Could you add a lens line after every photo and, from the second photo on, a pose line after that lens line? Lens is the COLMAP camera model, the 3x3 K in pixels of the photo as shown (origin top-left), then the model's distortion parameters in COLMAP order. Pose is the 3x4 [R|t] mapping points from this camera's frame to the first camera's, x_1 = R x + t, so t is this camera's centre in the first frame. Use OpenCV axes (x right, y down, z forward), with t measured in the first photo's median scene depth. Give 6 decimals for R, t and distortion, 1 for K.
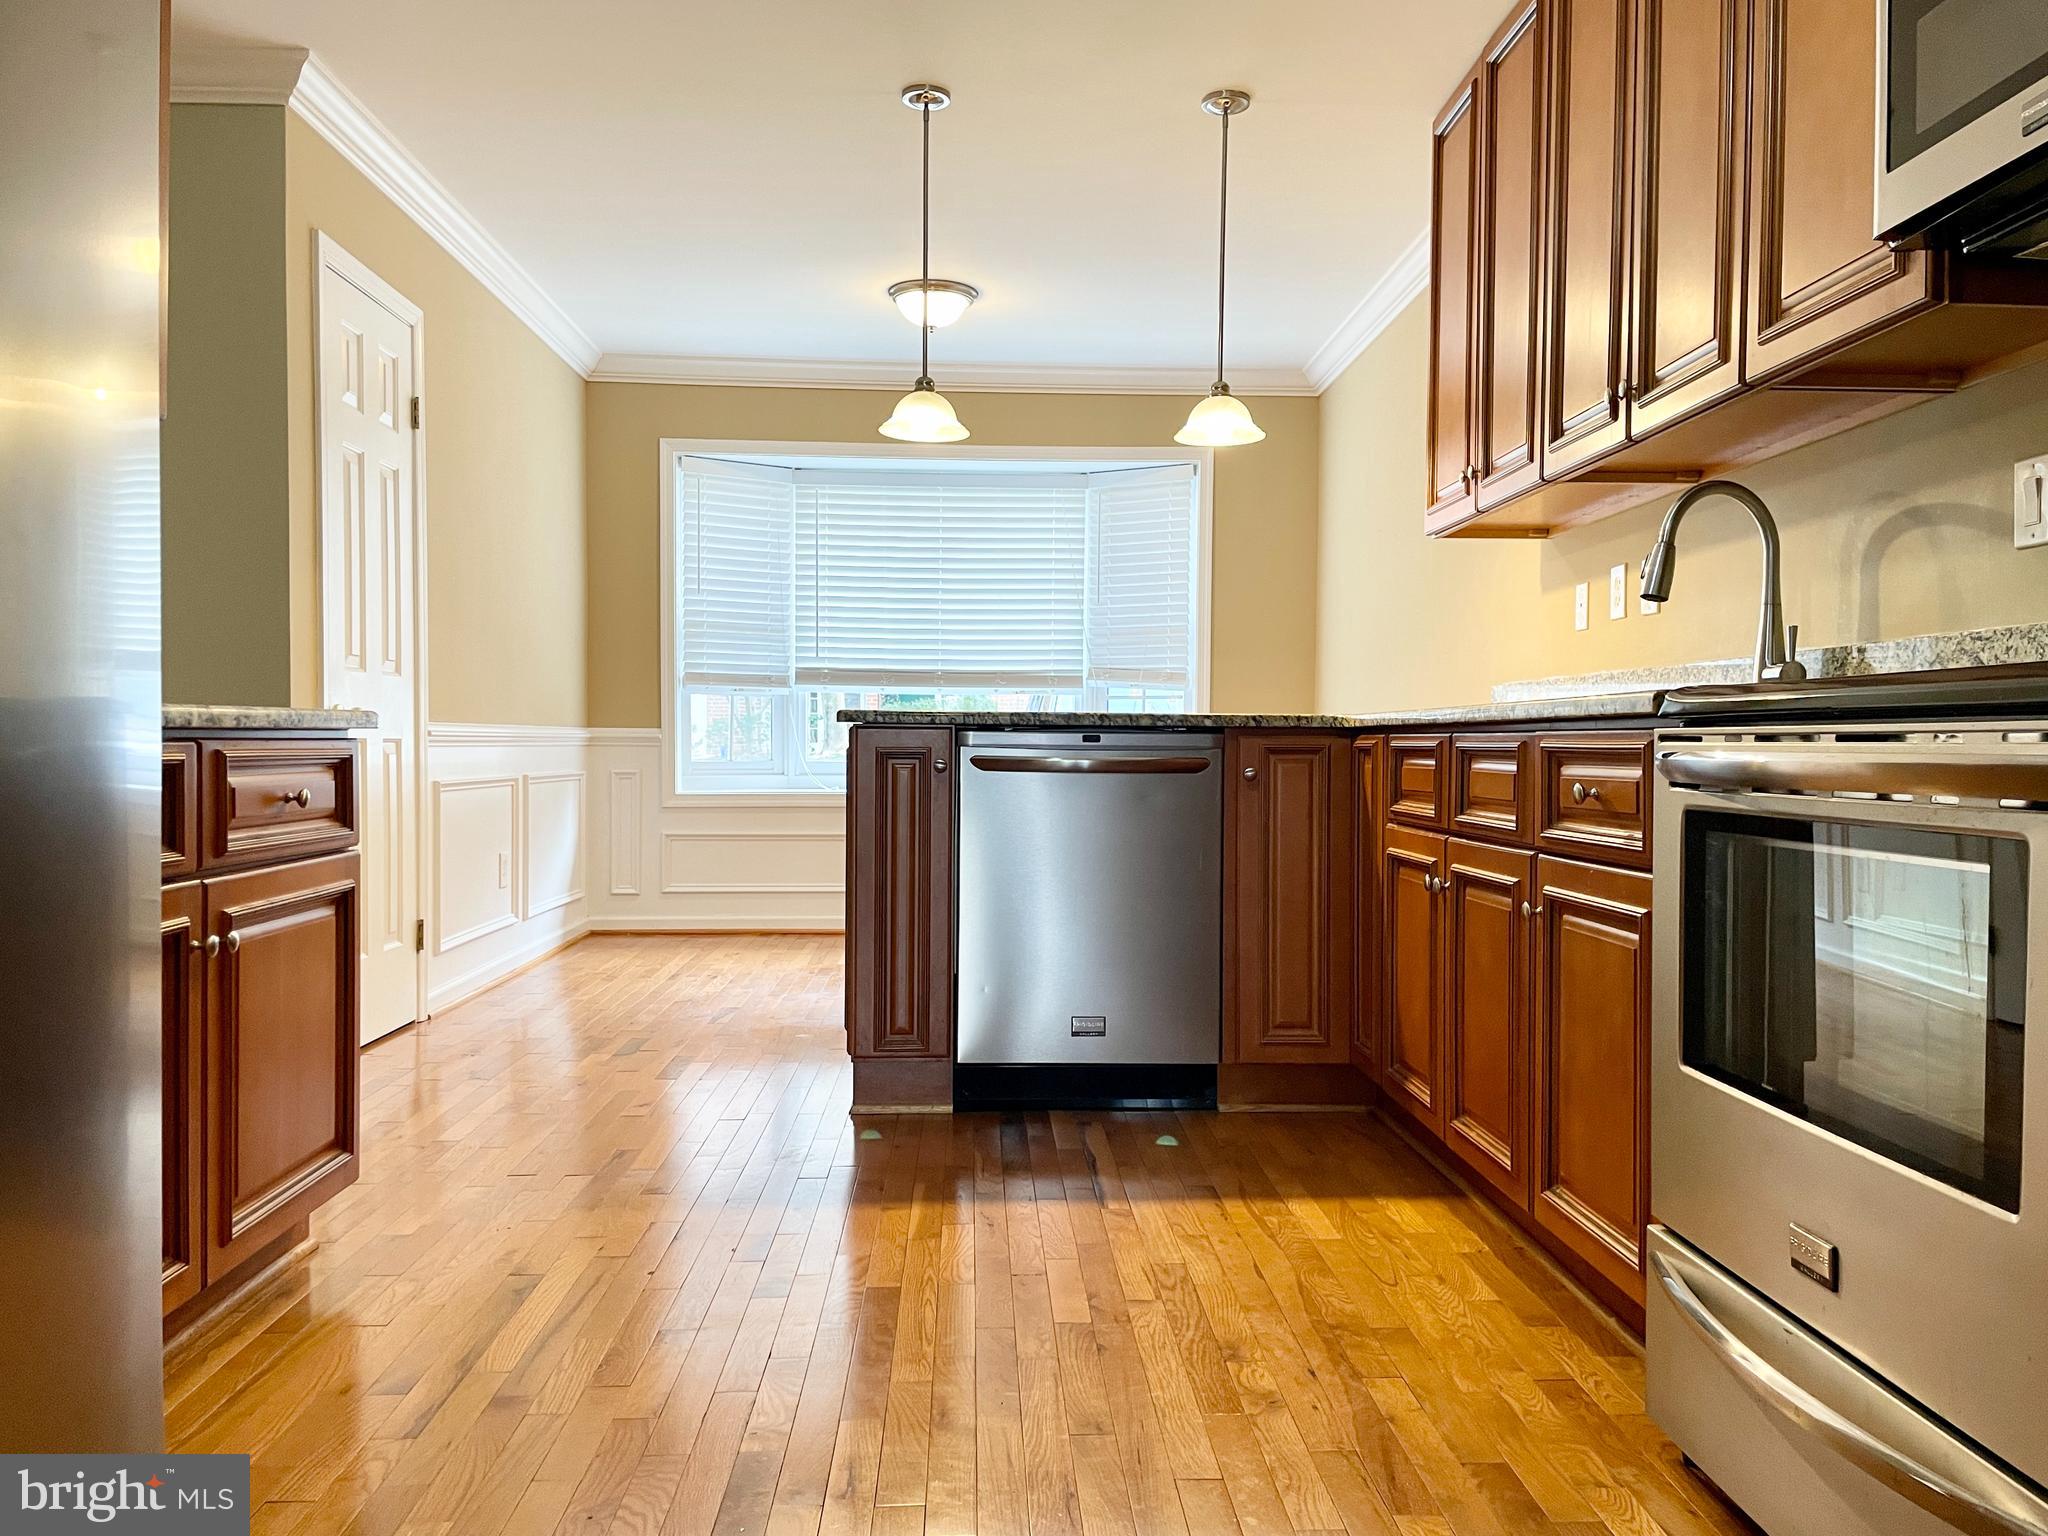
lens RADIAL K [[1572.0, 0, 1020.8], [0, 1572.0, 766.8], [0, 0, 1]] dist [0.086423, -0.114559]
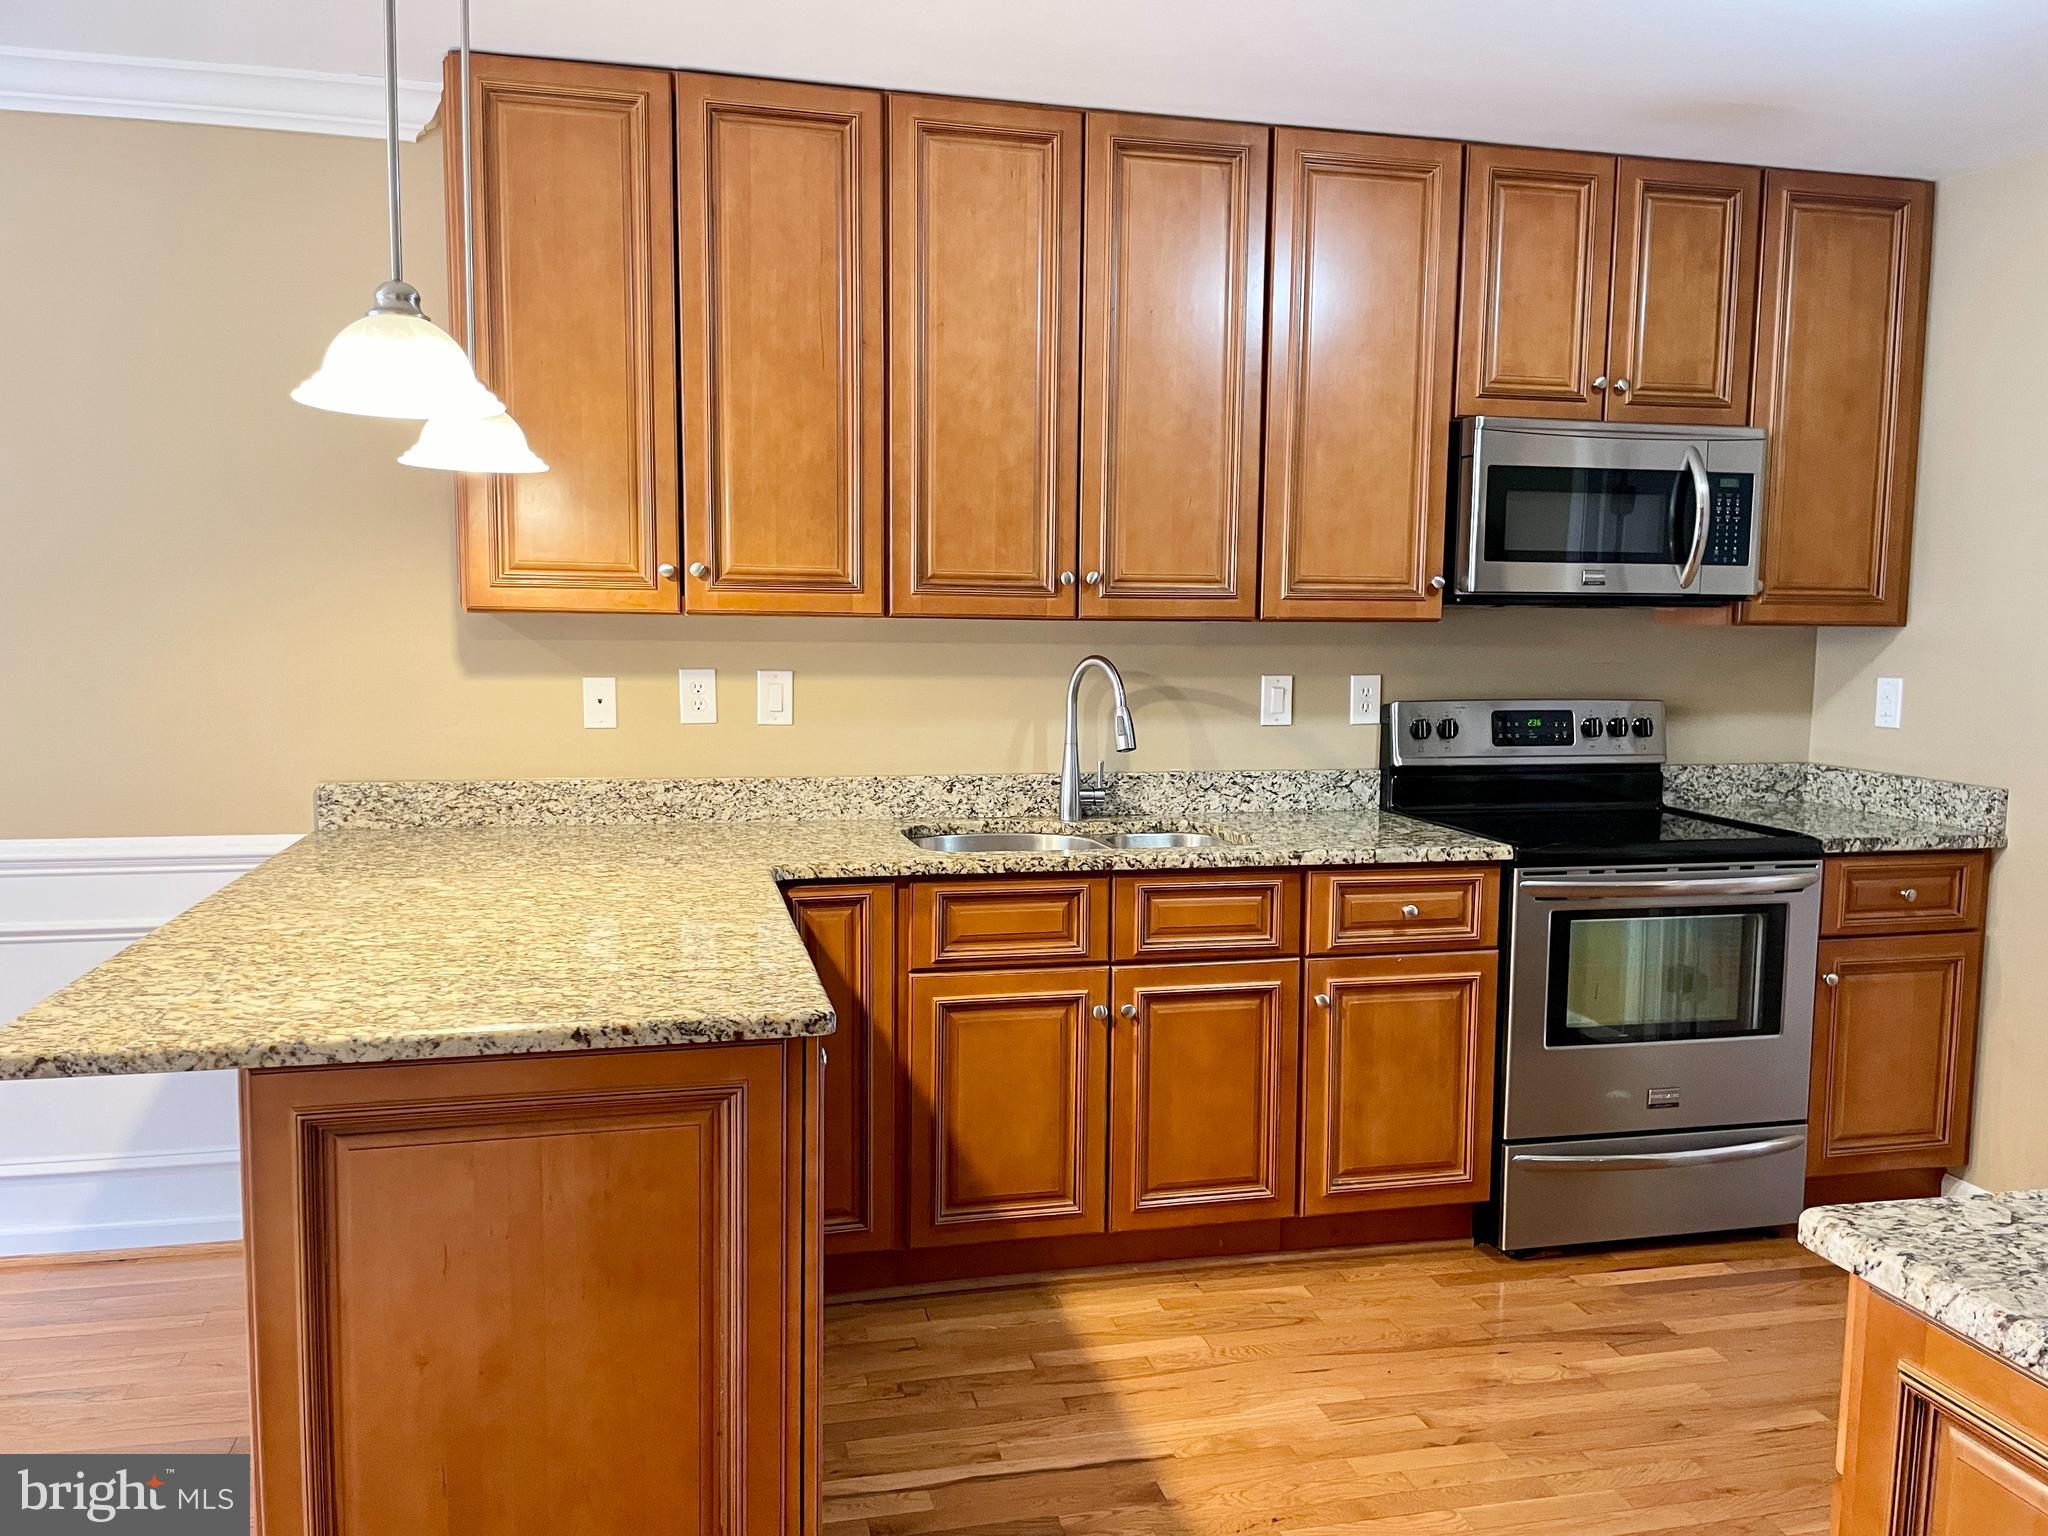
lens RADIAL K [[1572.0, 0, 1041.2], [0, 1572.0, 764.4], [0, 0, 1]] dist [0.086423, -0.114559]
pose [[-0.211907, -0.096077, 0.972556, -0.633975], [0.002025, 0.995111, 0.098746, -0.167489], [-0.977288, 0.022895, -0.210676, 1.014253]]
